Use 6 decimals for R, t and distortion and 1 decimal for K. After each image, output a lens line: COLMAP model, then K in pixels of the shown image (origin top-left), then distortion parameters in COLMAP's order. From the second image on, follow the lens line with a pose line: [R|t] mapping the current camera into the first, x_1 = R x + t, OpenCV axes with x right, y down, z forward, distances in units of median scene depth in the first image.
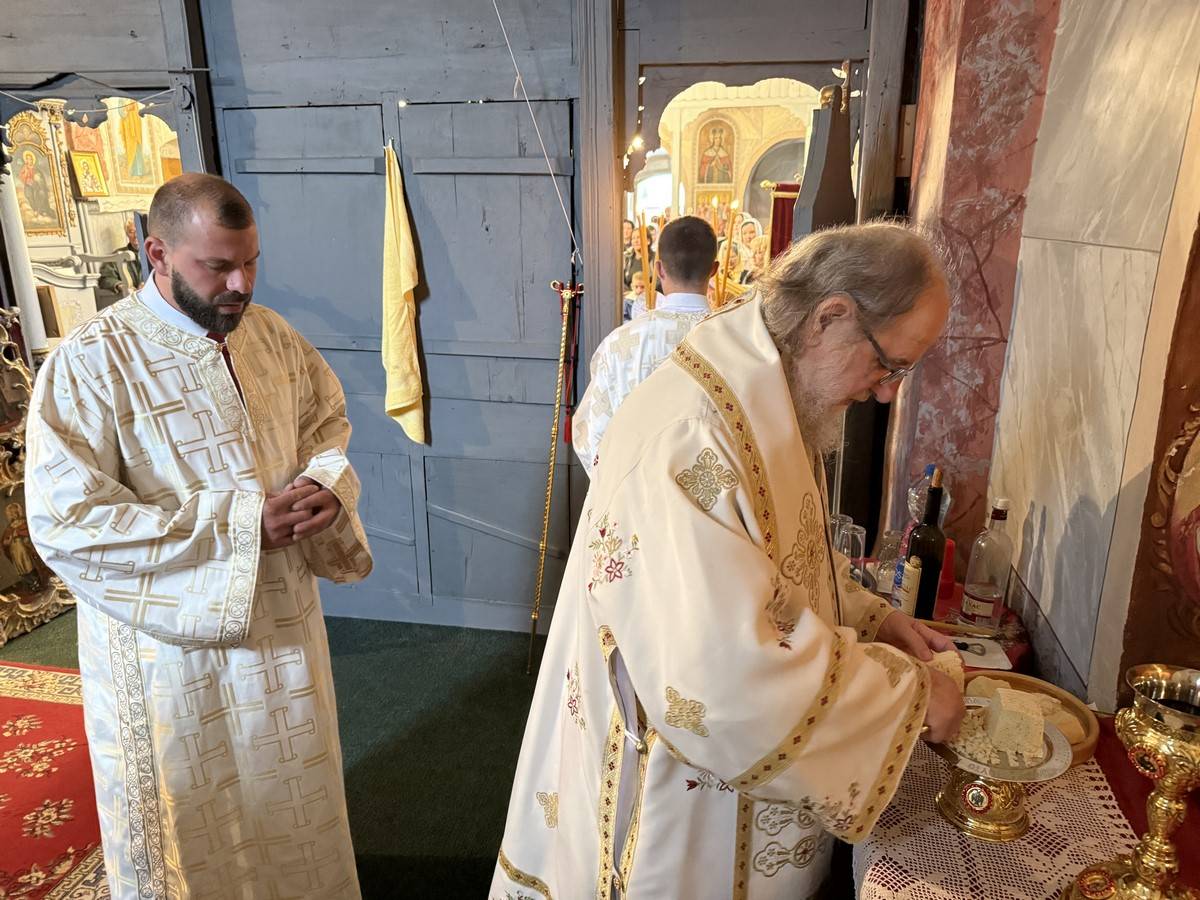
lens RADIAL K [[849.9, 0, 598.8], [0, 849.9, 449.6], [0, 0, 1]] dist [0.015778, -0.013846]
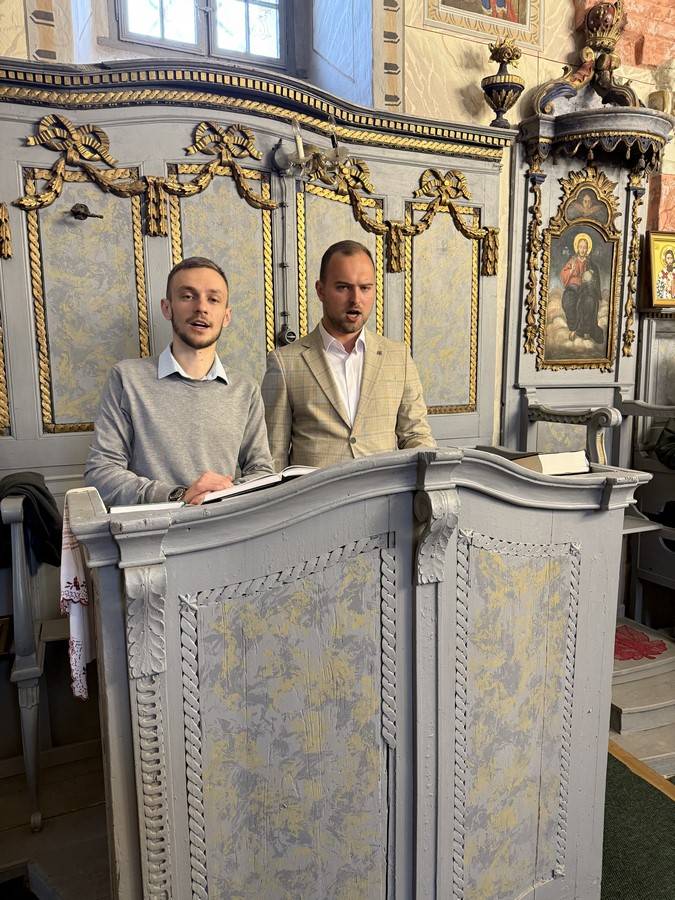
lens RADIAL K [[637.4, 0, 337.2], [0, 637.4, 449.3], [0, 0, 1]] dist [0.015778, -0.013846]
pose [[0.557888, 0.124172, -0.820574, -0.358324], [-0.227074, 0.973852, -0.007015, -0.150698], [0.798247, 0.190245, 0.571497, 0.603504]]
